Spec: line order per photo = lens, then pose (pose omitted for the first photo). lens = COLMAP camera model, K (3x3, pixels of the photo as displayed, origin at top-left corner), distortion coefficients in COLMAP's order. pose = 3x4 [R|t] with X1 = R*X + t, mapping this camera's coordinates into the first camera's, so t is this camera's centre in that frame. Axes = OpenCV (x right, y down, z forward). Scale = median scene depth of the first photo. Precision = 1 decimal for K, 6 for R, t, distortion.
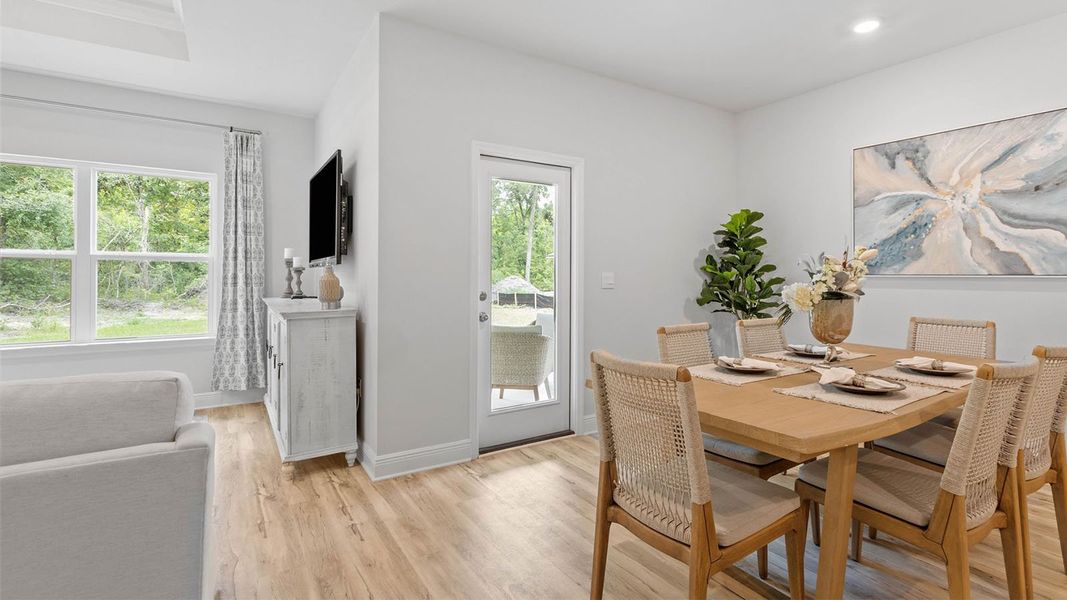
lens RADIAL K [[494.8, 0, 554.4], [0, 494.8, 271.7], [0, 0, 1]] dist [-0.001355, -0.000659]
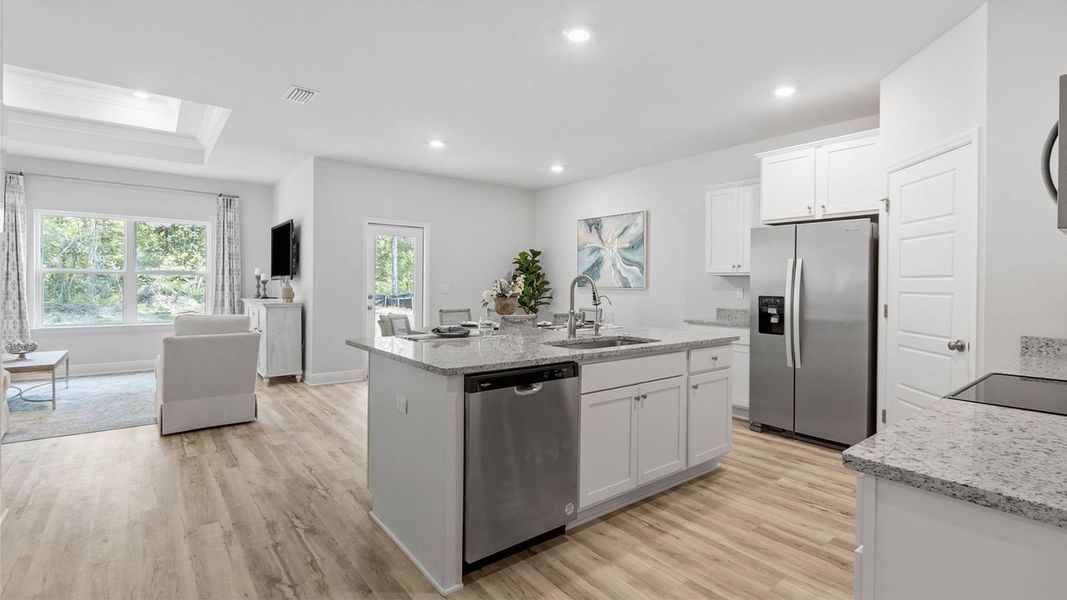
lens RADIAL K [[489.7, 0, 551.3], [0, 489.7, 286.6], [0, 0, 1]] dist [0.000346, 0.000189]
pose [[0.994843, 0.006709, 0.101206, 0.350624], [-0.007854, 0.999910, 0.010914, -0.015575], [-0.101123, -0.011652, 0.994806, -0.933256]]
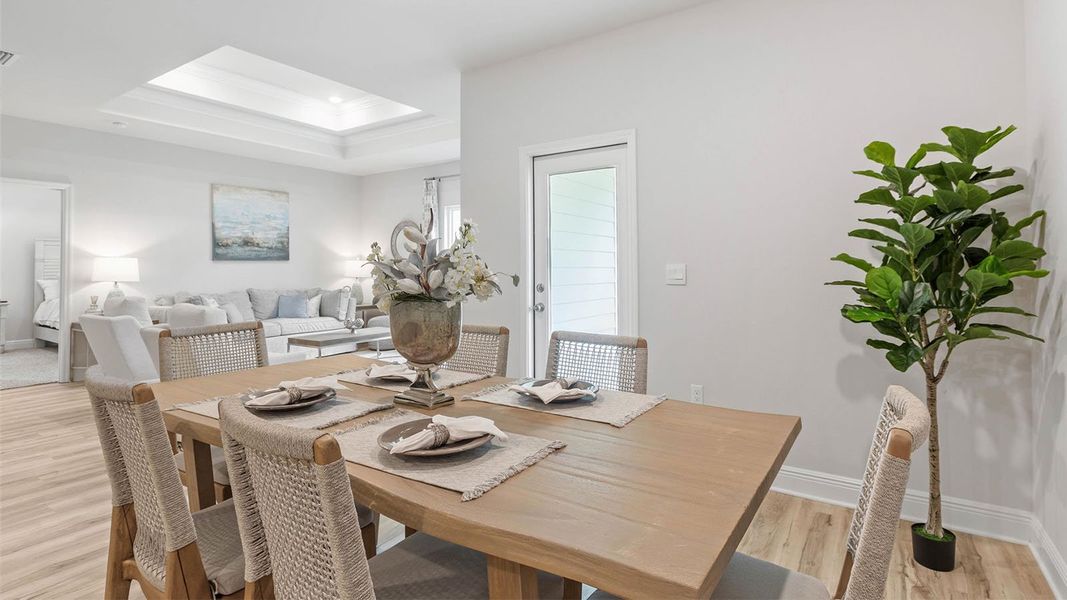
lens RADIAL K [[511.5, 0, 554.0], [0, 511.5, 264.5], [0, 0, 1]] dist [0.000143, -0.000145]
pose [[0.399225, -0.011096, -0.916786, 0.853069], [0.009732, 0.999922, -0.007865, 0.007582], [0.916801, -0.005782, 0.399302, 0.564557]]
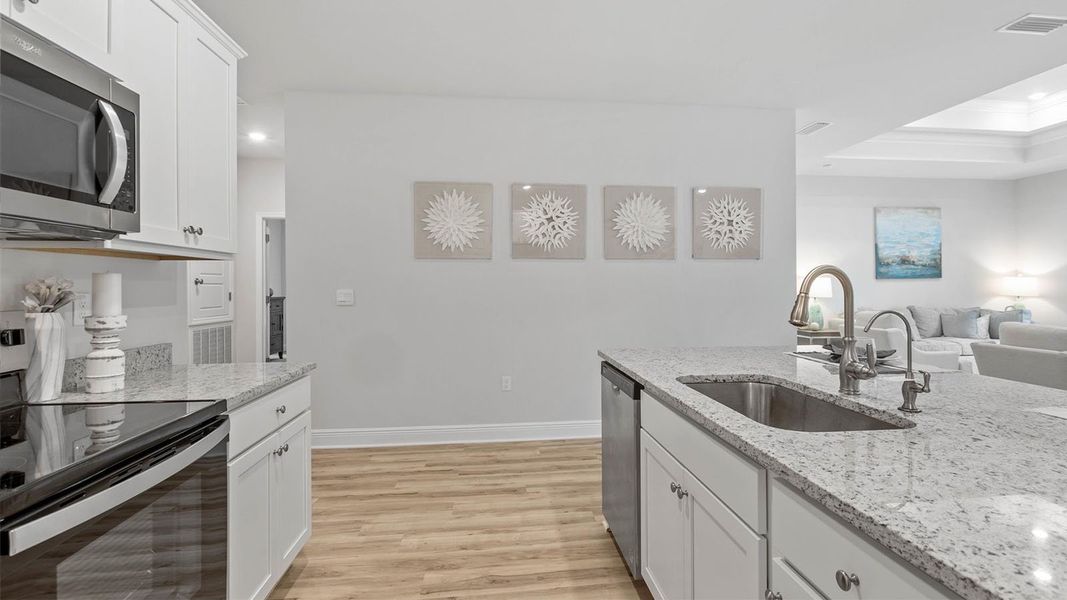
lens RADIAL K [[512.4, 0, 554.6], [0, 512.4, 282.2], [0, 0, 1]] dist [0.001290, -0.000716]
pose [[-0.449847, -0.006133, -0.893085, 1.012047], [0.007494, 0.999915, -0.010642, -0.009836], [0.893074, -0.011480, -0.449763, -0.078275]]
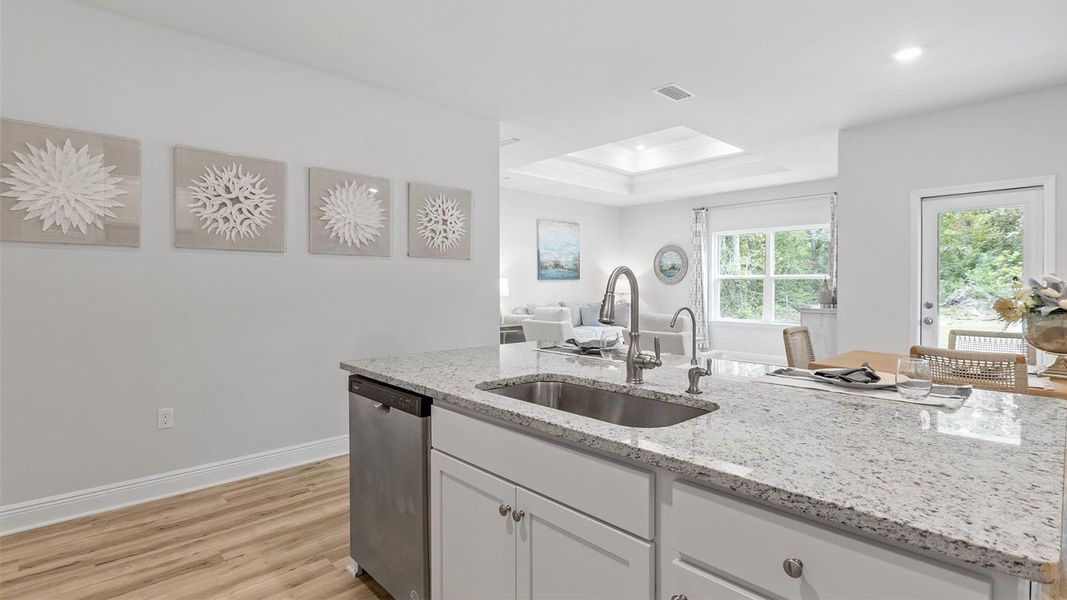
lens RADIAL K [[502.7, 0, 551.5], [0, 502.7, 286.7], [0, 0, 1]] dist [0.000001, -0.000499]
pose [[0.180628, 0.002858, -0.983547, 0.957111], [0.006370, 0.999971, 0.004076, -0.010854], [0.983531, -0.007002, 0.180604, -0.222400]]
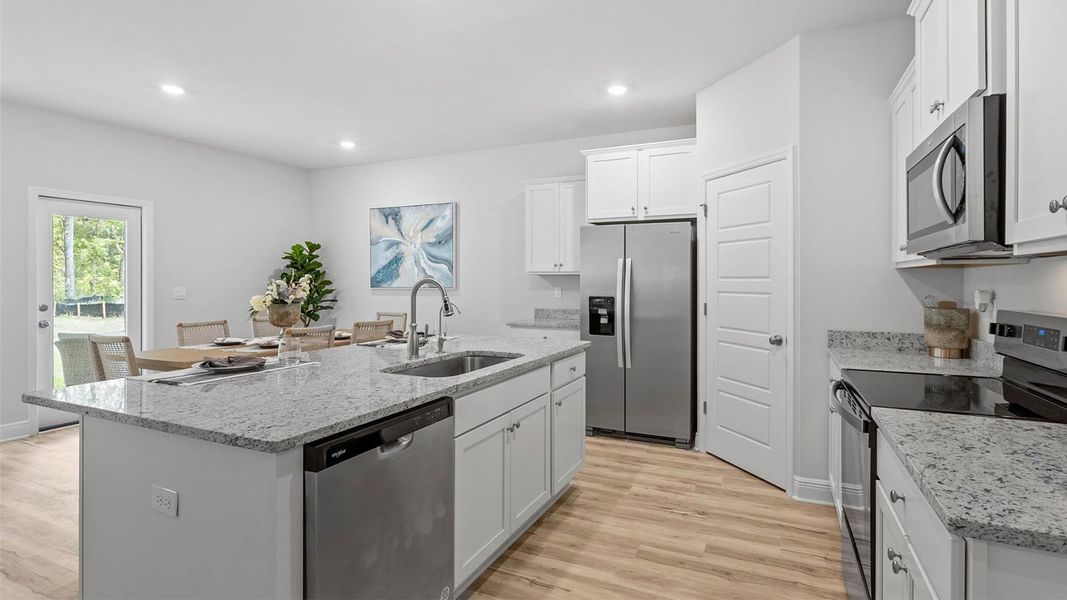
lens RADIAL K [[503.7, 0, 554.2], [0, 503.7, 280.7], [0, 0, 1]] dist [-0.000985, 0.000459]
pose [[0.845809, -0.002229, 0.533481, 0.265304], [-0.001352, 0.999979, 0.006321, -0.028739], [-0.533484, -0.006068, 0.845788, -0.763626]]
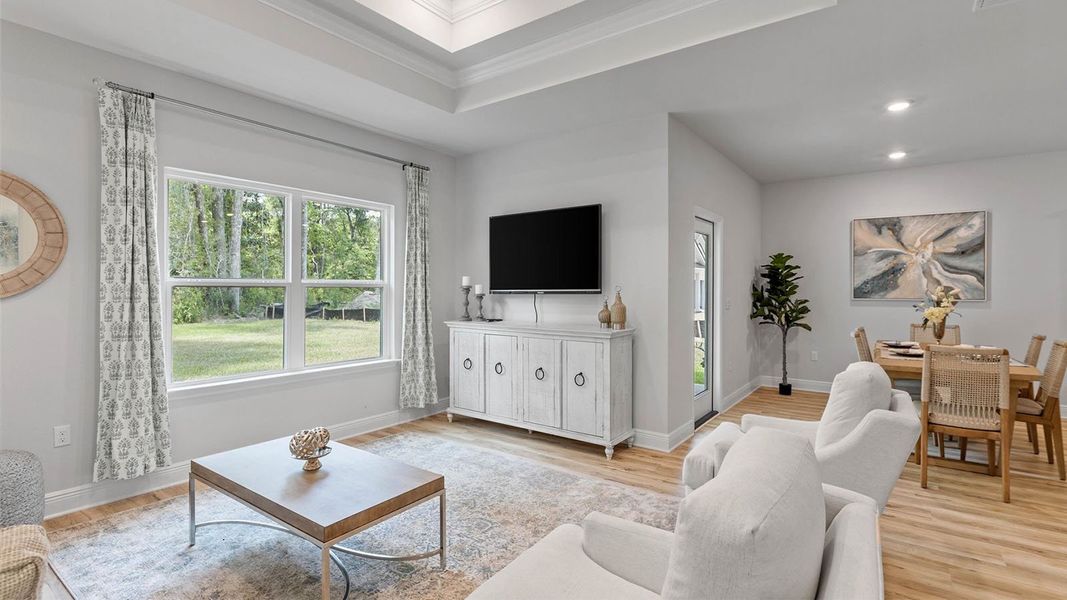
lens RADIAL K [[489.7, 0, 551.3], [0, 489.7, 286.6], [0, 0, 1]] dist [0.000346, 0.000189]
pose [[0.931041, 0.002077, 0.364908, -0.970051], [-0.002460, 0.999997, 0.000584, -0.032702], [-0.364906, -0.001442, 0.931043, -0.128439]]
